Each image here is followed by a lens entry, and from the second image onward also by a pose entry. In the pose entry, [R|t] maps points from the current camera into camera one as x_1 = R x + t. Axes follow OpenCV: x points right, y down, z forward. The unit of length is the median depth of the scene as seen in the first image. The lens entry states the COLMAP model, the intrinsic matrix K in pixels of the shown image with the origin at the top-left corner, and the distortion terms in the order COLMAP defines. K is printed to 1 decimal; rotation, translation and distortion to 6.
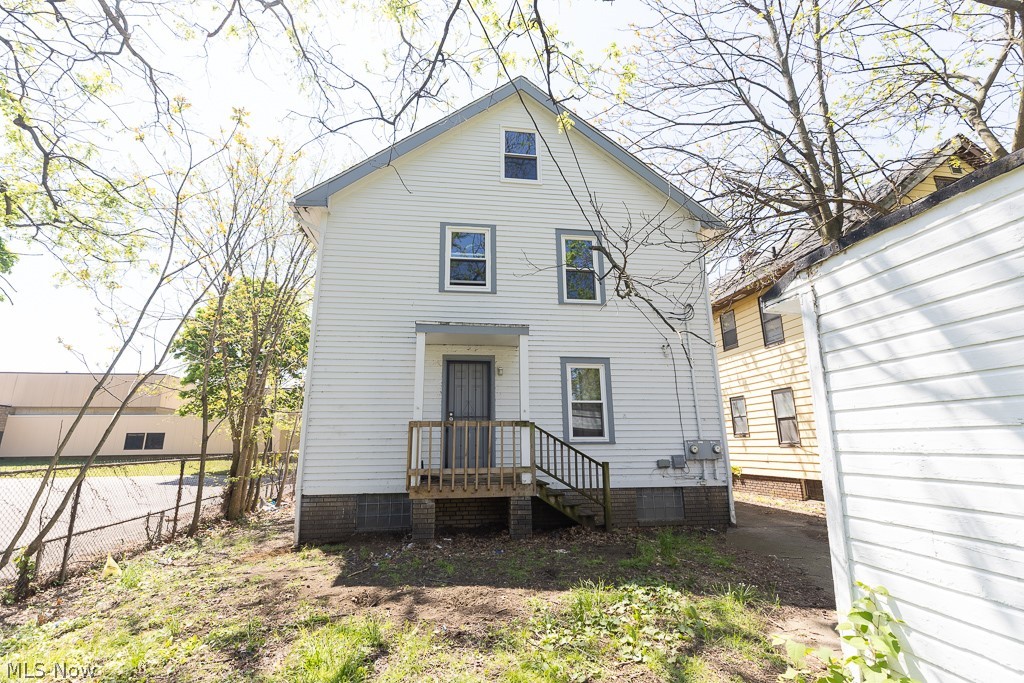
lens RADIAL K [[453.4, 0, 510.4], [0, 453.4, 335.8], [0, 0, 1]] dist [0.003315, -0.000153]
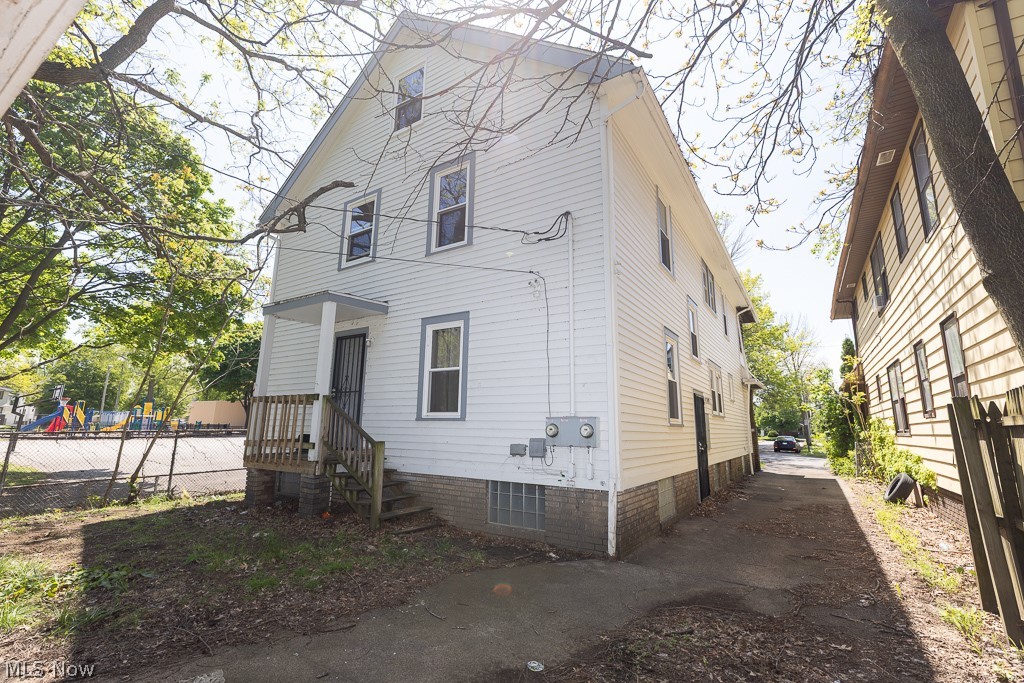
lens RADIAL K [[453.4, 0, 510.4], [0, 453.4, 335.8], [0, 0, 1]] dist [0.003315, -0.000153]
pose [[0.760245, -0.110976, -0.640087, 0.777519], [0.130438, 0.991312, -0.016946, 0.114873], [0.636406, -0.070608, 0.768116, 0.454175]]
